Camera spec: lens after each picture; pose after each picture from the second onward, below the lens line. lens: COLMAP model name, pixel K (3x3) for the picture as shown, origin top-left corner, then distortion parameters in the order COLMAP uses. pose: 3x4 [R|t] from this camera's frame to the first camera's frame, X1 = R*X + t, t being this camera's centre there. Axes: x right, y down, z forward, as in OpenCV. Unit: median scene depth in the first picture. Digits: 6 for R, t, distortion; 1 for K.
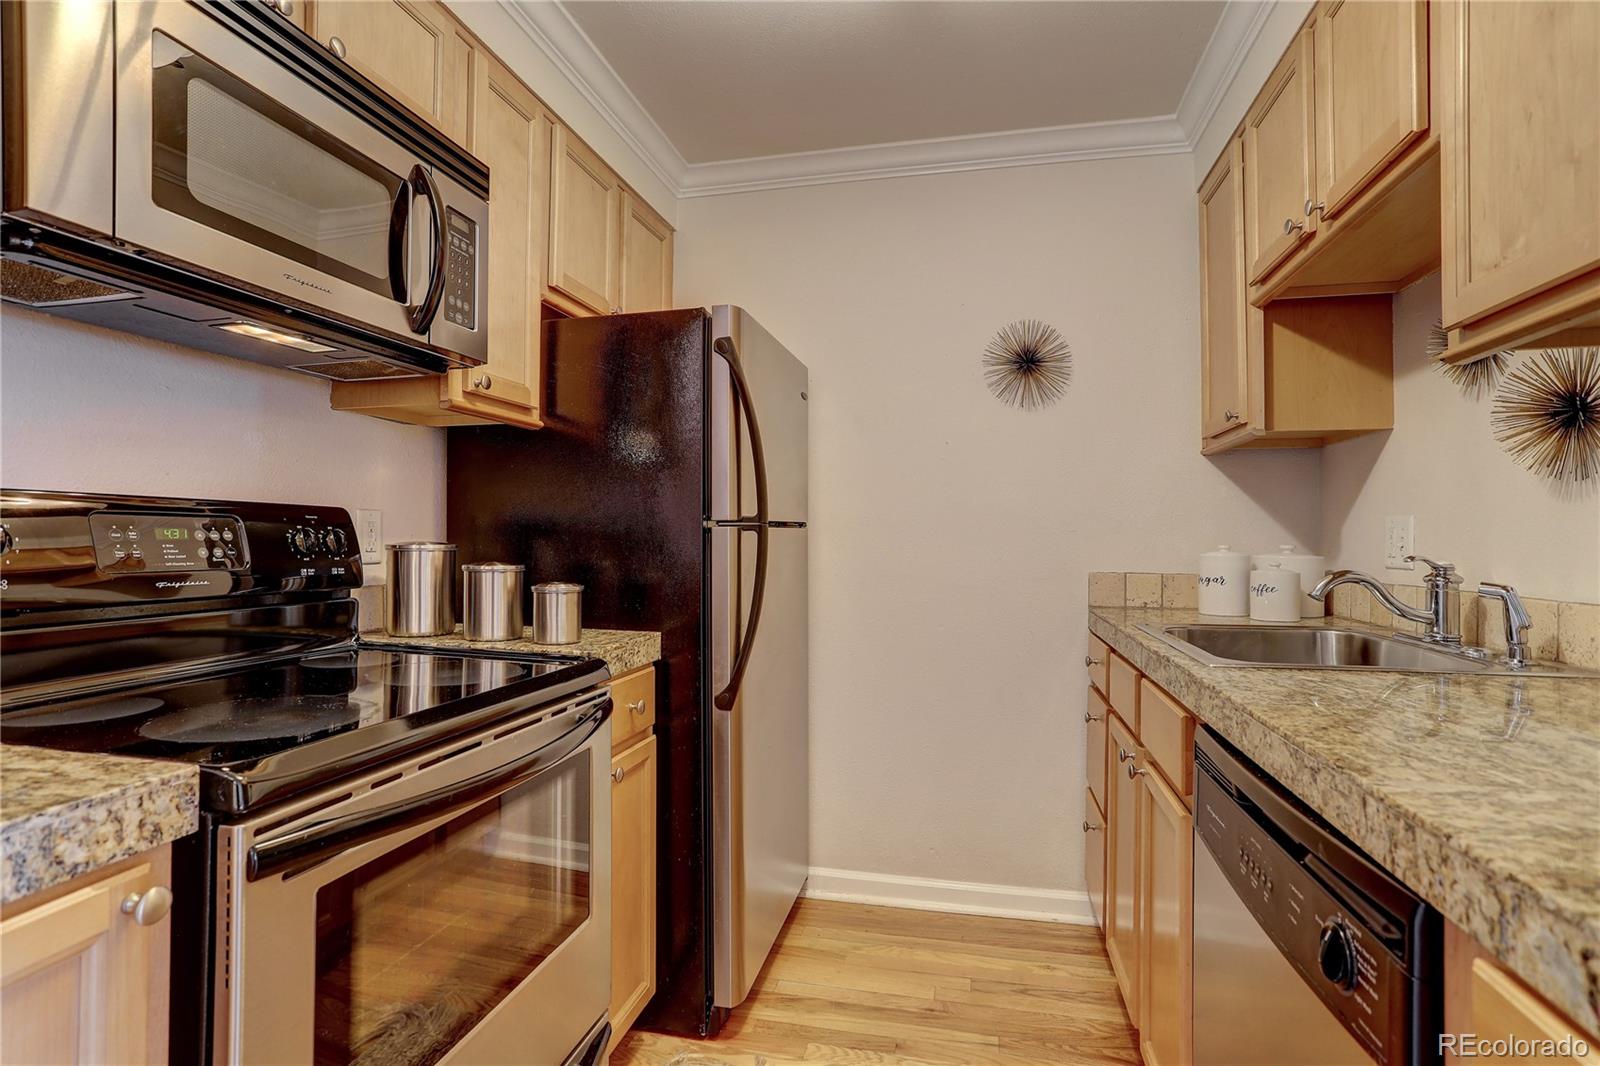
lens RADIAL K [[776.8, 0, 790.0], [0, 776.8, 527.4], [0, 0, 1]] dist [-0.051603, 0.022285]
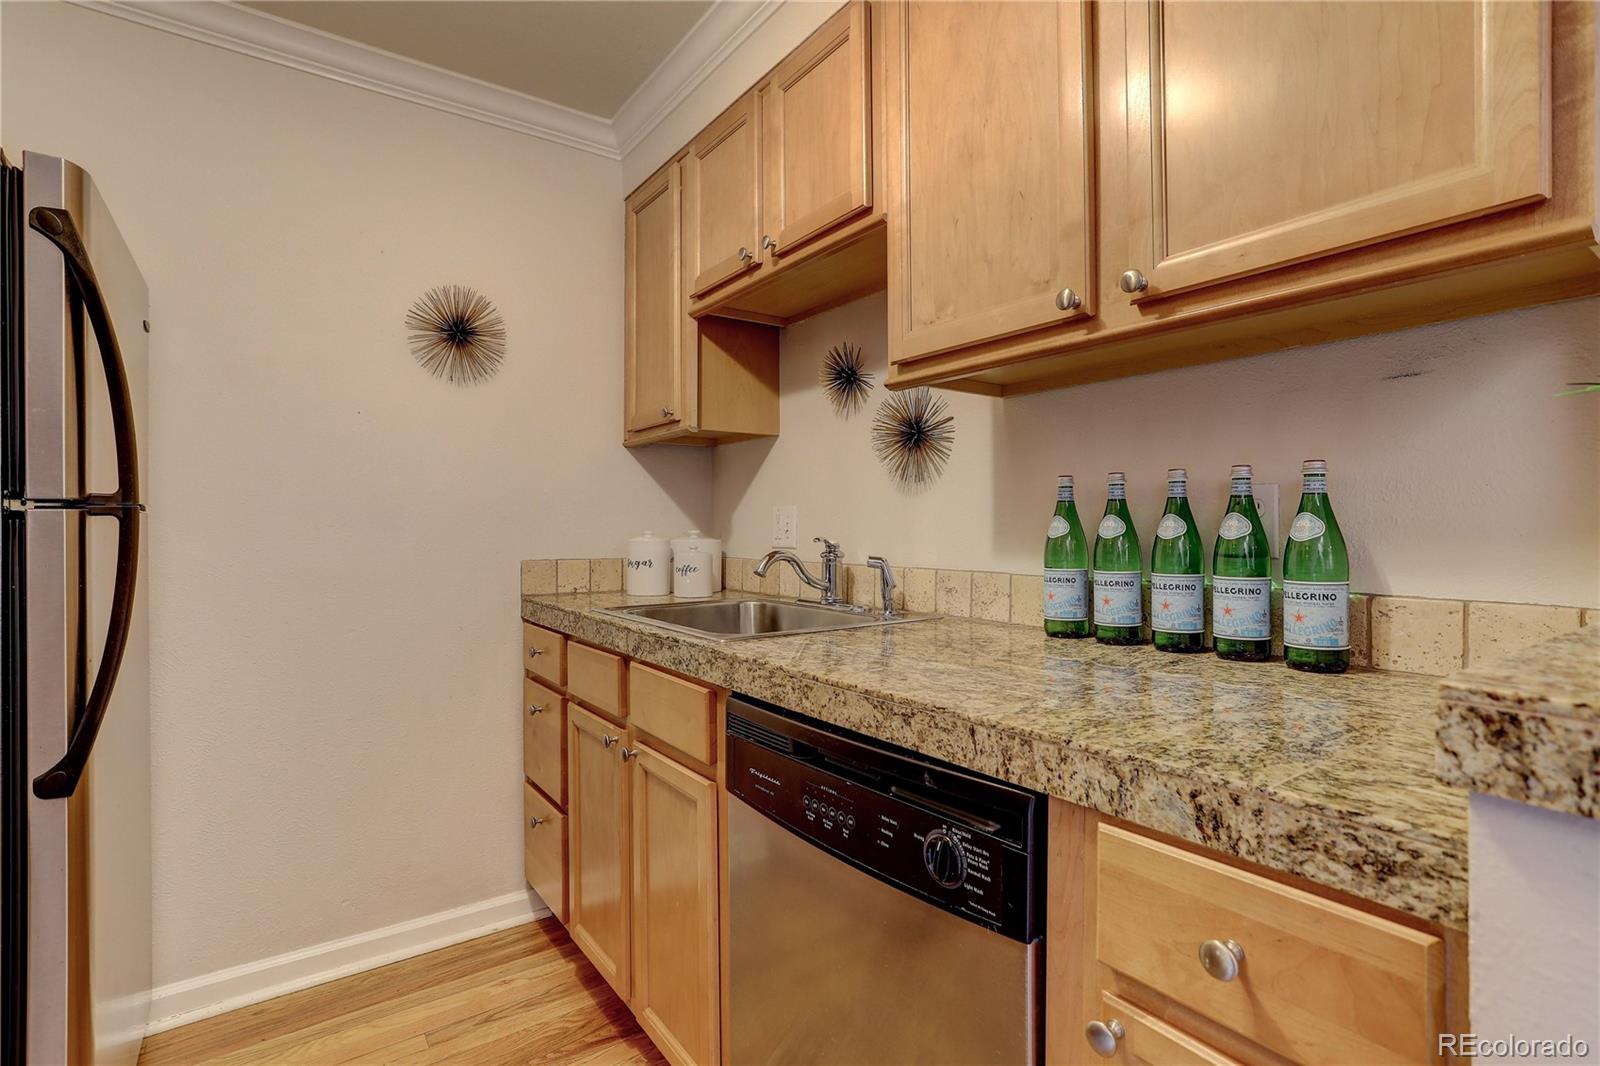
lens RADIAL K [[776.8, 0, 798.2], [0, 776.8, 523.1], [0, 0, 1]] dist [-0.051603, 0.022285]
pose [[0.660773, -0.003925, 0.750576, -0.158453], [-0.004250, 0.999951, 0.008970, 0.002066], [-0.750574, -0.009117, 0.660724, 0.147567]]
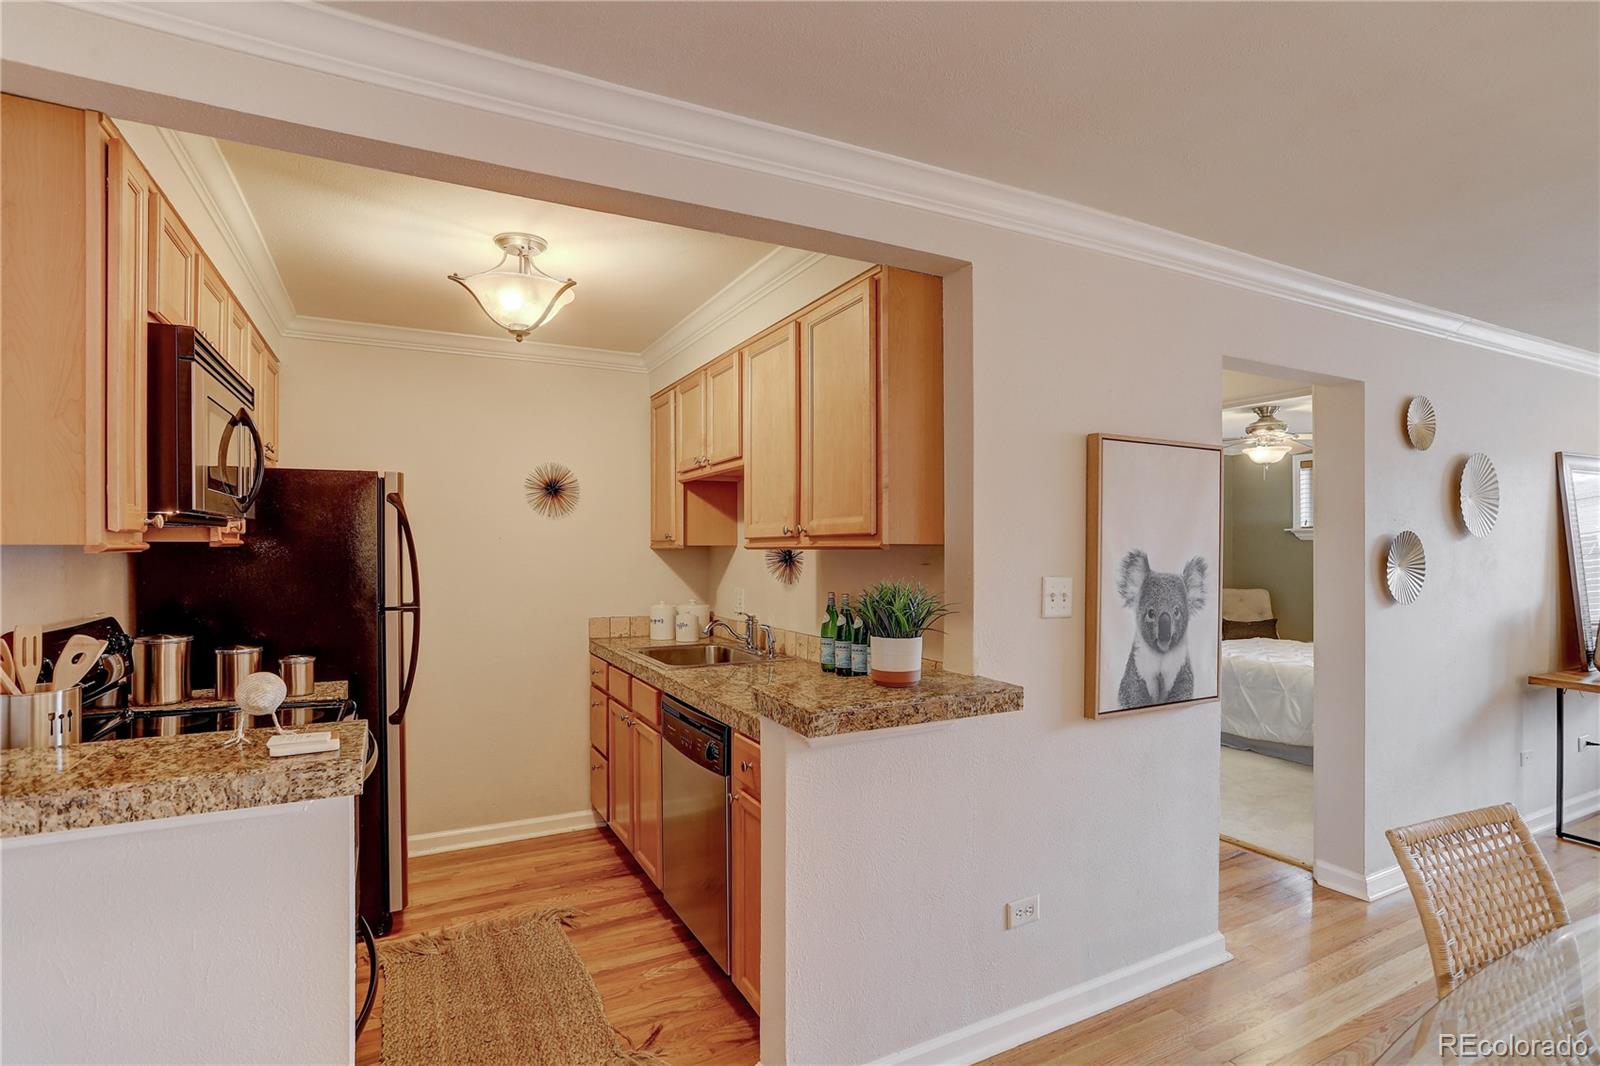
lens RADIAL K [[776.8, 0, 788.8], [0, 776.8, 555.9], [0, 0, 1]] dist [-0.051603, 0.022285]
pose [[0.760208, -0.010141, 0.649601, -0.535868], [-0.005898, 0.999729, 0.022508, -0.168922], [-0.649654, -0.020942, 0.759942, -0.792219]]
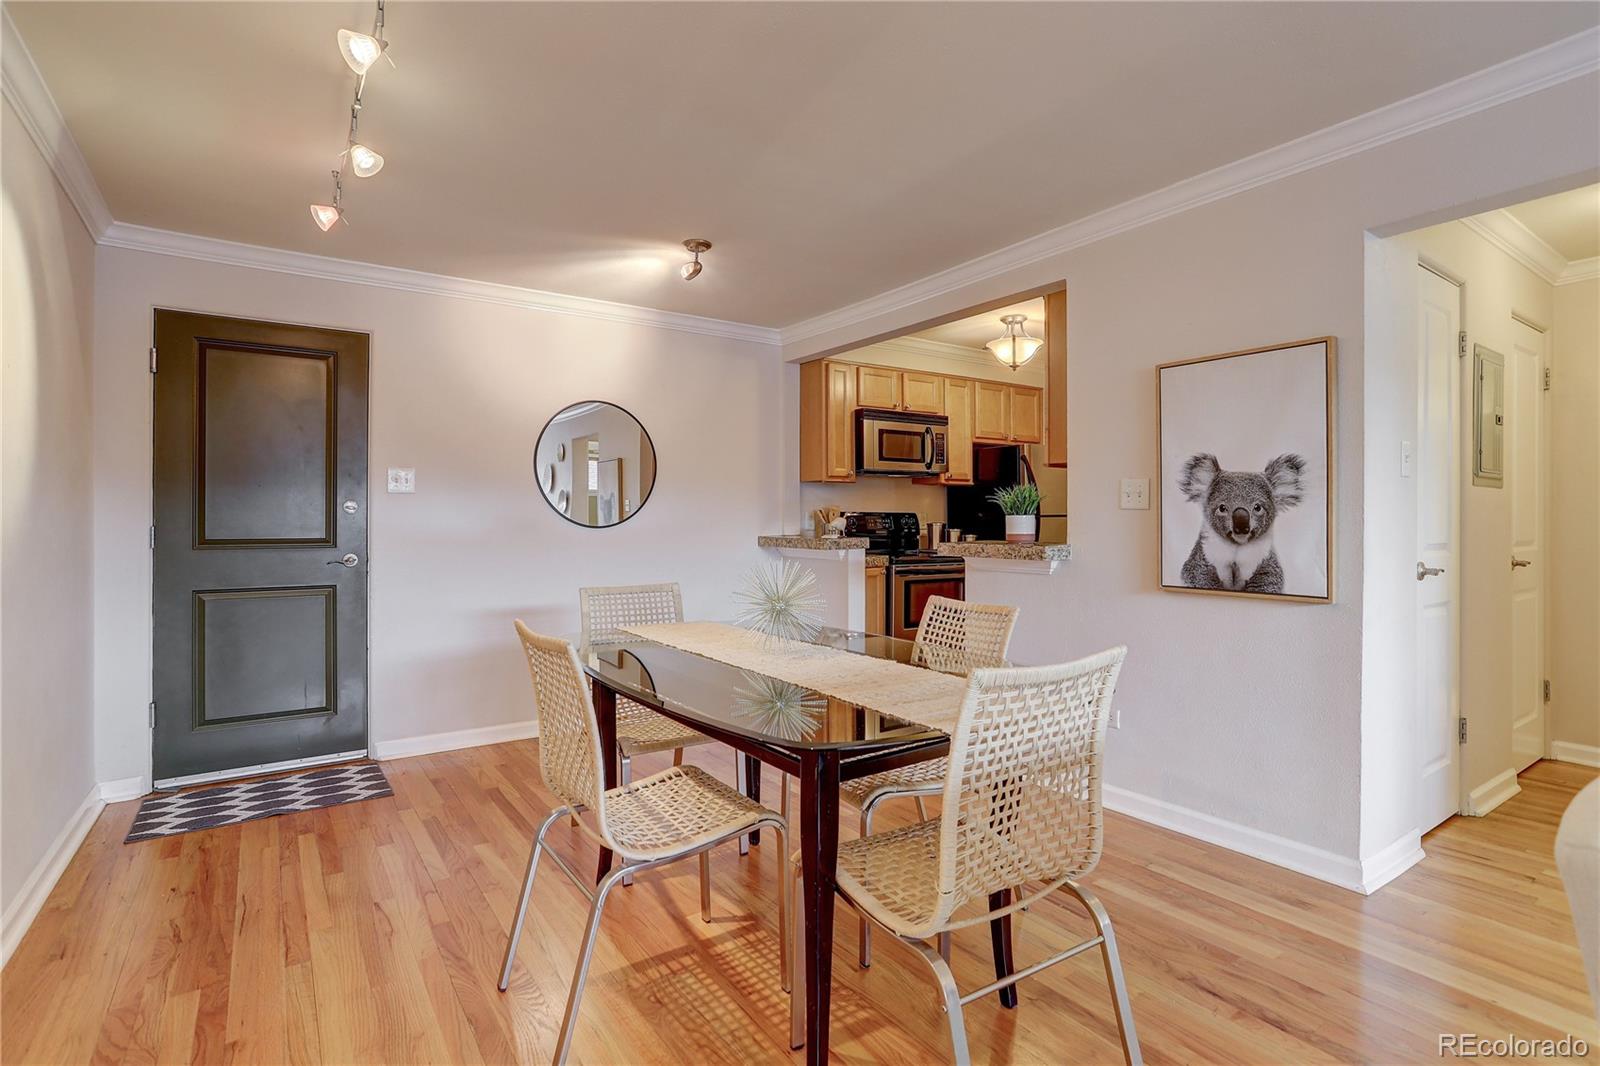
lens RADIAL K [[776.8, 0, 789.3], [0, 776.8, 533.6], [0, 0, 1]] dist [-0.051603, 0.022285]
pose [[0.741615, 0.007506, -0.670783, 1.347566], [0.014518, 0.999524, 0.027235, -0.034868], [0.670668, -0.029937, 0.741153, -1.986003]]
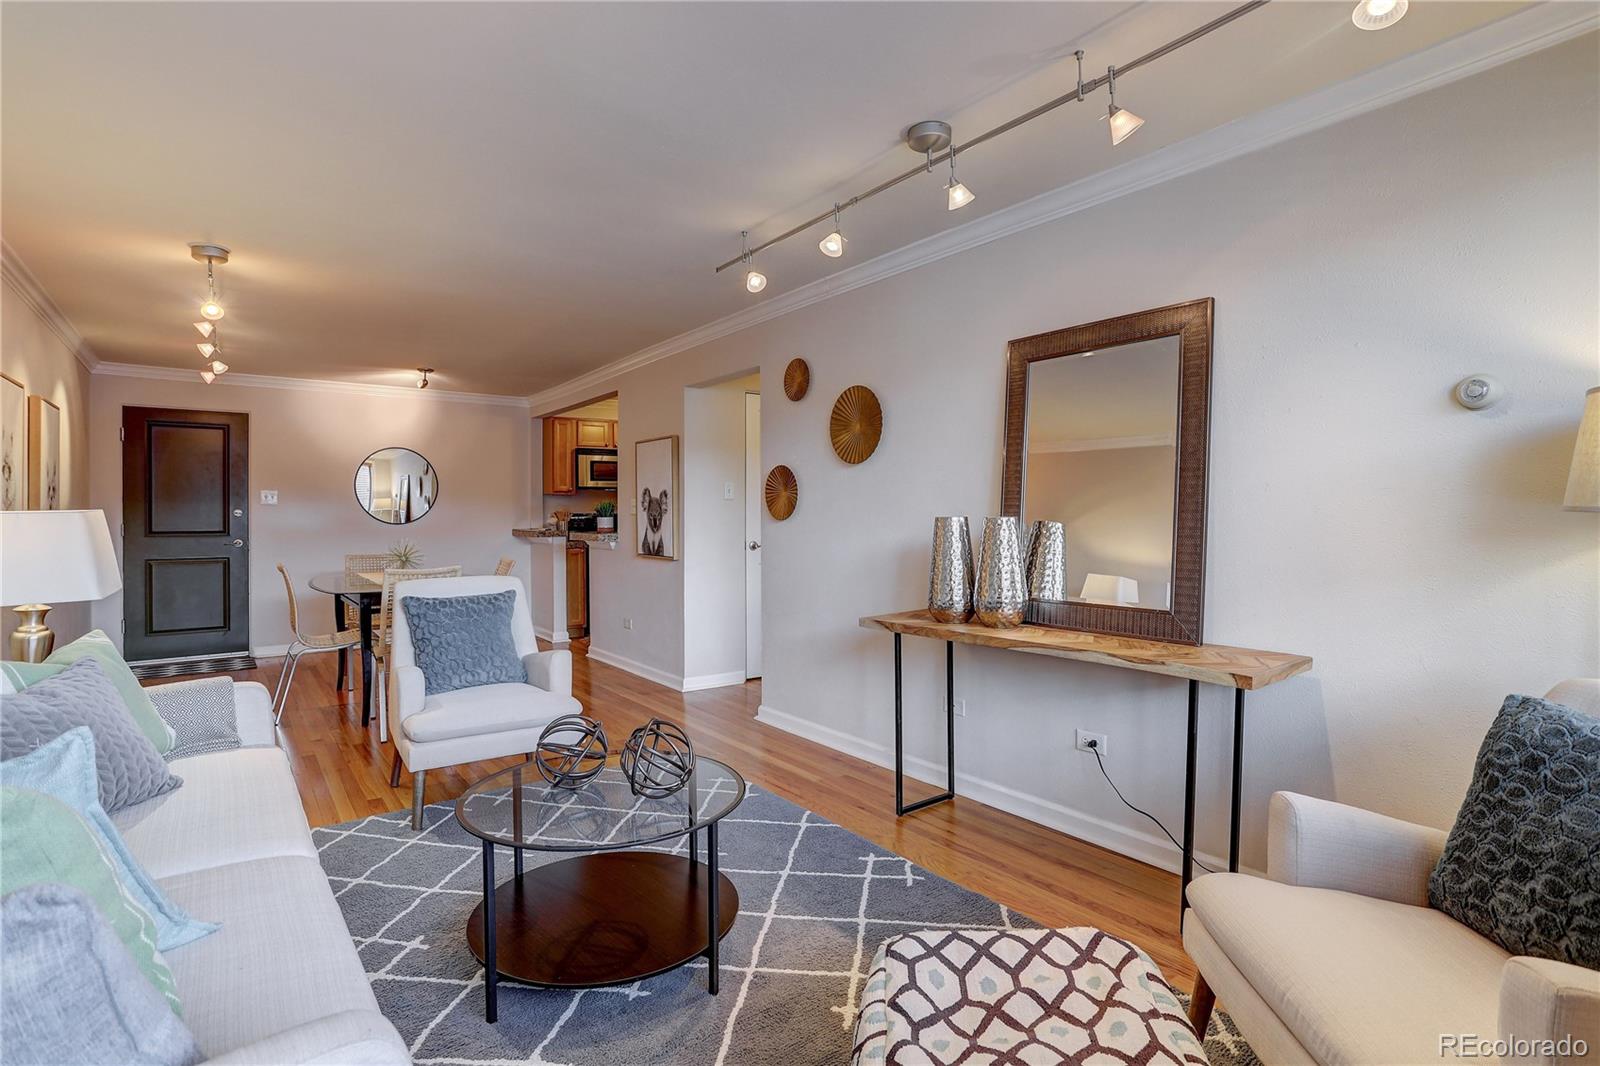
lens RADIAL K [[776.8, 0, 792.1], [0, 776.8, 527.8], [0, 0, 1]] dist [-0.051603, 0.022285]
pose [[0.764535, 0.006887, -0.644545, 3.605444], [0.015060, 0.999479, 0.028544, -0.062271], [0.644406, -0.031530, 0.764033, -2.341003]]
